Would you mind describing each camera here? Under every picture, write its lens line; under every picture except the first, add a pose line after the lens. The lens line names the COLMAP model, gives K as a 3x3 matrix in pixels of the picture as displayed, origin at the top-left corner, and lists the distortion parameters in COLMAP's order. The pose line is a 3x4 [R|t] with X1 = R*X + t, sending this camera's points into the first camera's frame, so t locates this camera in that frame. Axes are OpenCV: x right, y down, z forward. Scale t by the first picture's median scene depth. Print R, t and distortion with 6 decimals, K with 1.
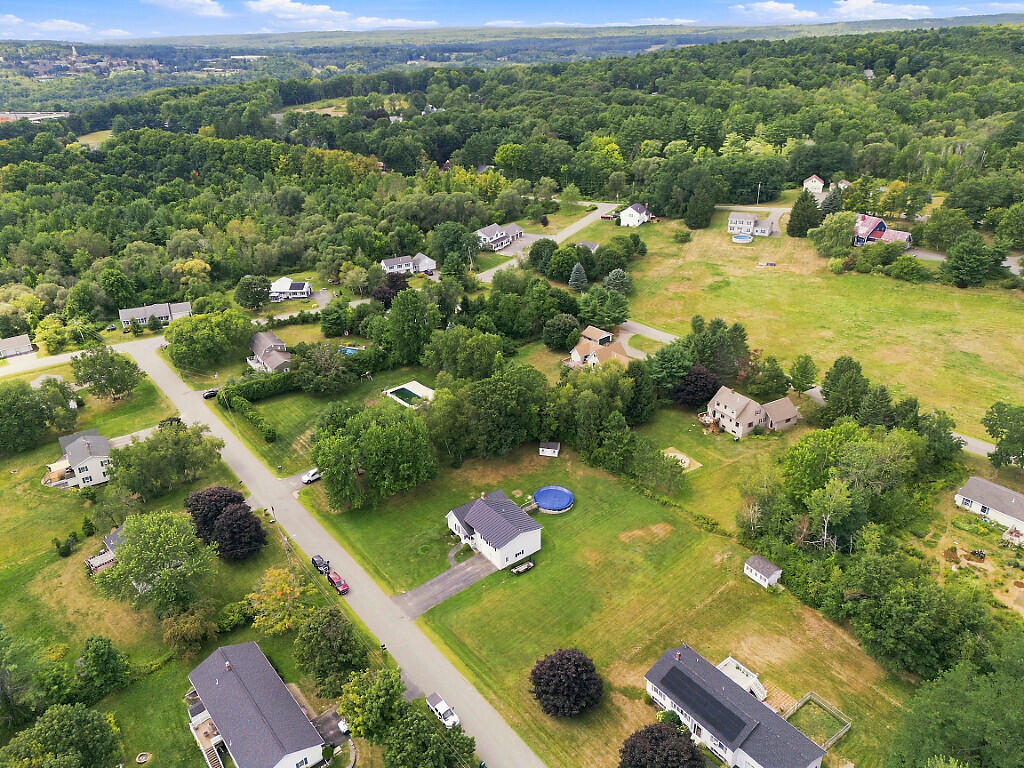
lens RADIAL K [[719.4, 0, 514.9], [0, 719.4, 389.4], [0, 0, 1]] dist [0.055459, -0.049395]
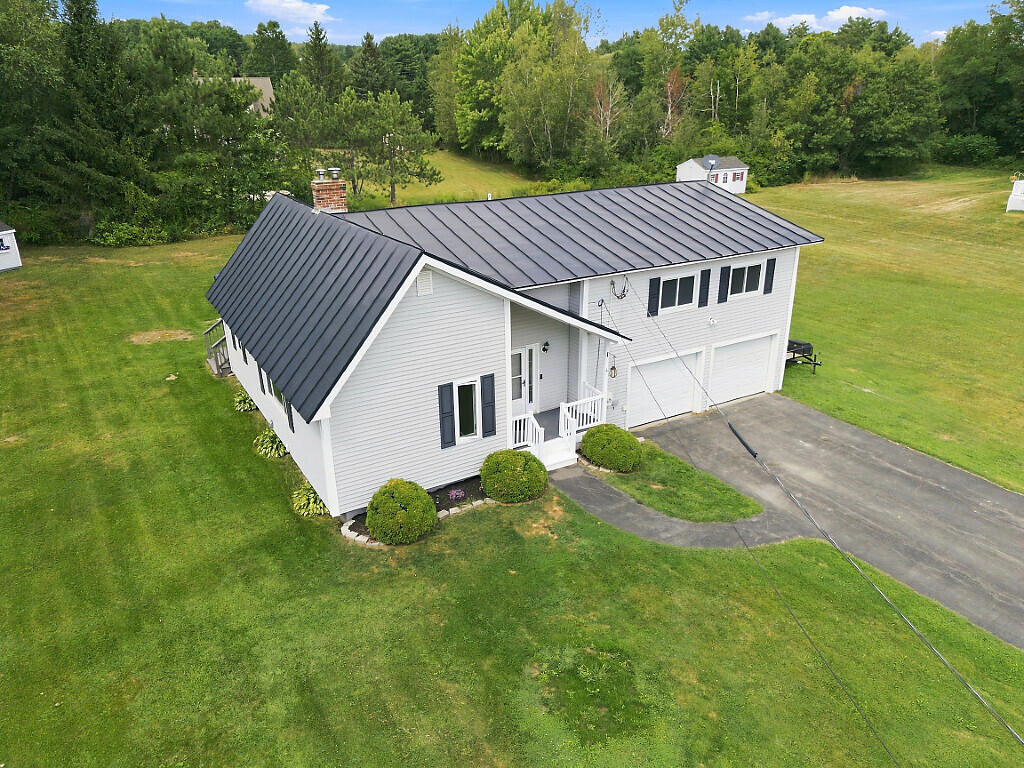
lens RADIAL K [[718.8, 0, 514.9], [0, 718.8, 389.2], [0, 0, 1]] dist [0.070421, -0.074500]
pose [[0.107922, -0.352431, 0.929594, -0.104613], [0.445395, 0.853106, 0.271725, 0.088426], [-0.888806, 0.384711, 0.249040, 0.529425]]
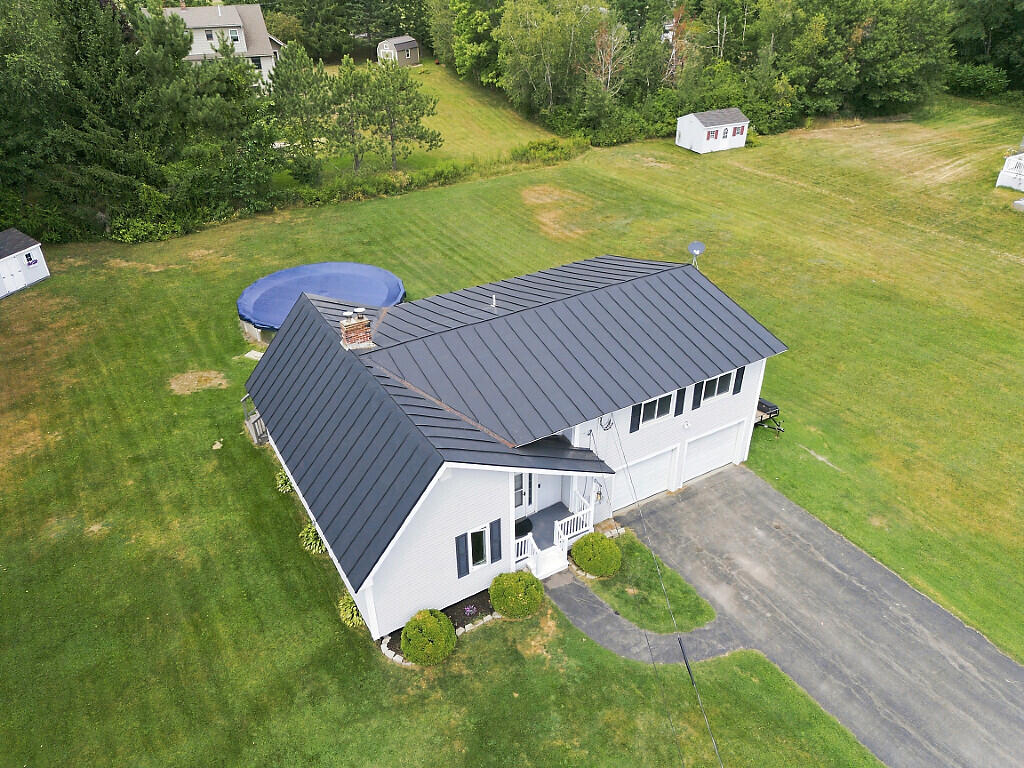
lens RADIAL K [[719.4, 0, 514.9], [0, 719.4, 389.4], [0, 0, 1]] dist [0.055459, -0.049395]
pose [[0.106244, -0.509804, 0.853705, -0.104474], [0.443887, 0.792584, 0.418062, 0.059358], [-0.889762, 0.334531, 0.310503, 0.515429]]
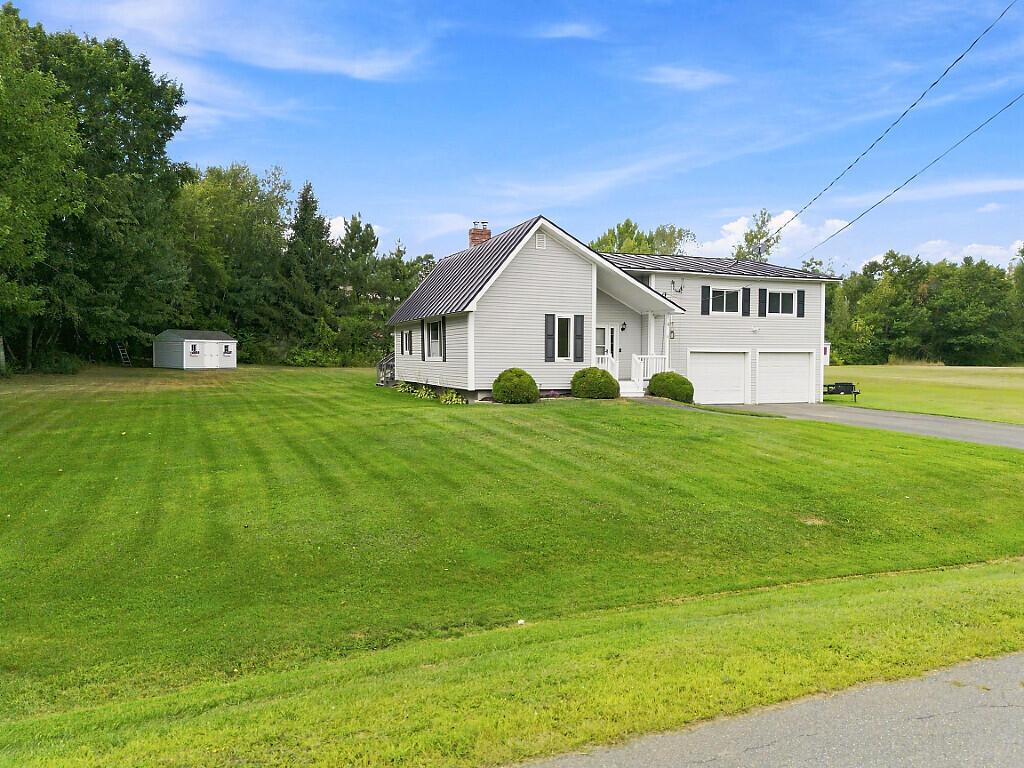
lens RADIAL K [[719.4, 0, 514.9], [0, 719.4, 389.4], [0, 0, 1]] dist [0.055459, -0.049395]
pose [[0.260928, -0.023804, 0.965065, -0.138513], [0.416711, 0.904537, -0.090356, 0.118416], [-0.870786, 0.425729, 0.245939, 0.535705]]
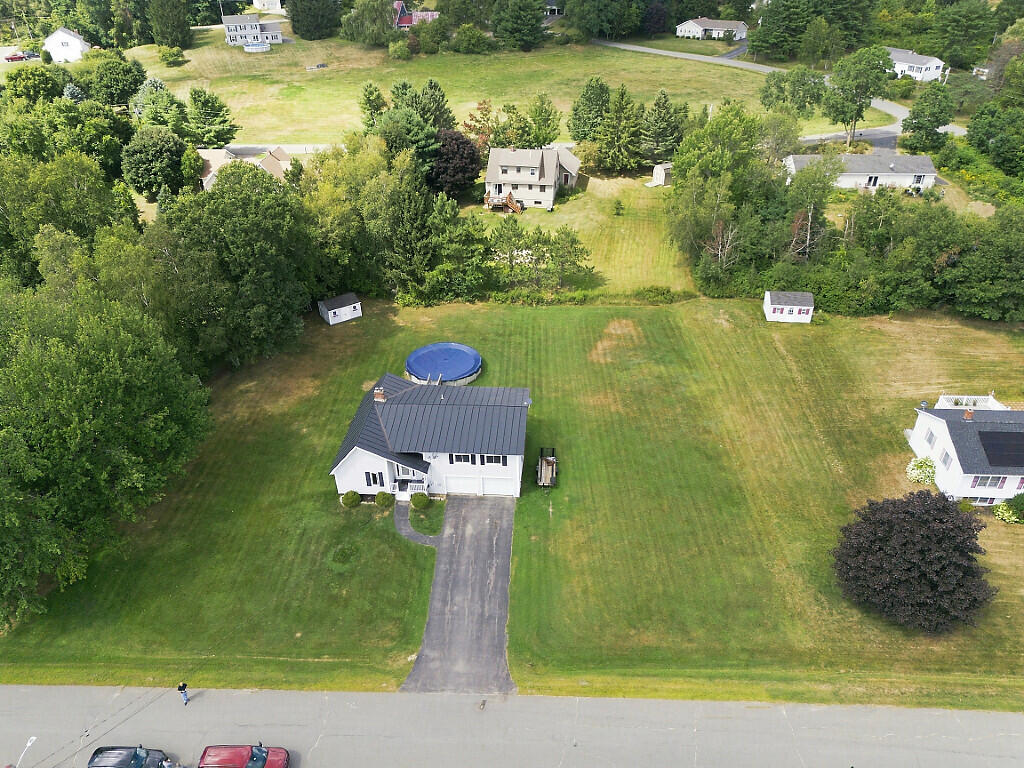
lens RADIAL K [[718.8, 0, 514.9], [0, 718.8, 389.2], [0, 0, 1]] dist [0.070421, -0.074500]
pose [[0.654796, -0.397617, 0.642762, -0.158215], [0.334472, 0.915070, 0.225335, 0.039025], [-0.677769, 0.067437, 0.732175, 0.336689]]
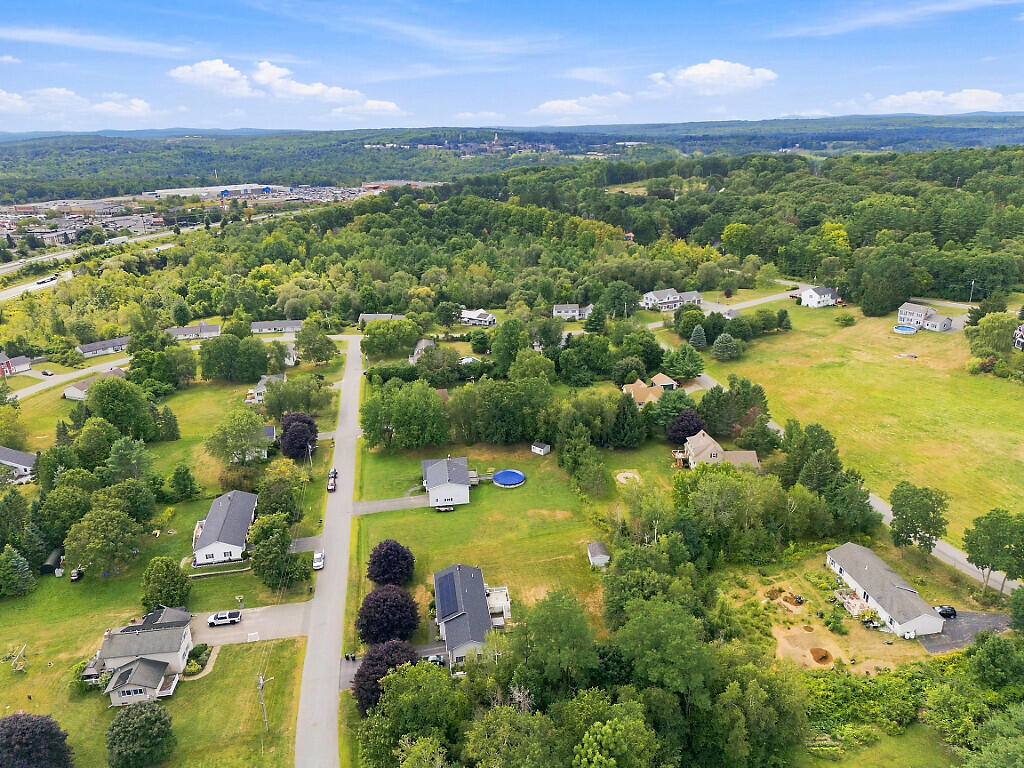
lens RADIAL K [[718.8, 0, 514.9], [0, 718.8, 389.2], [0, 0, 1]] dist [0.070421, -0.074500]
pose [[0.877473, 0.174003, -0.446950, 0.353772], [-0.218992, 0.974415, -0.050583, 0.036323], [0.426713, 0.142264, 0.893127, -0.086109]]
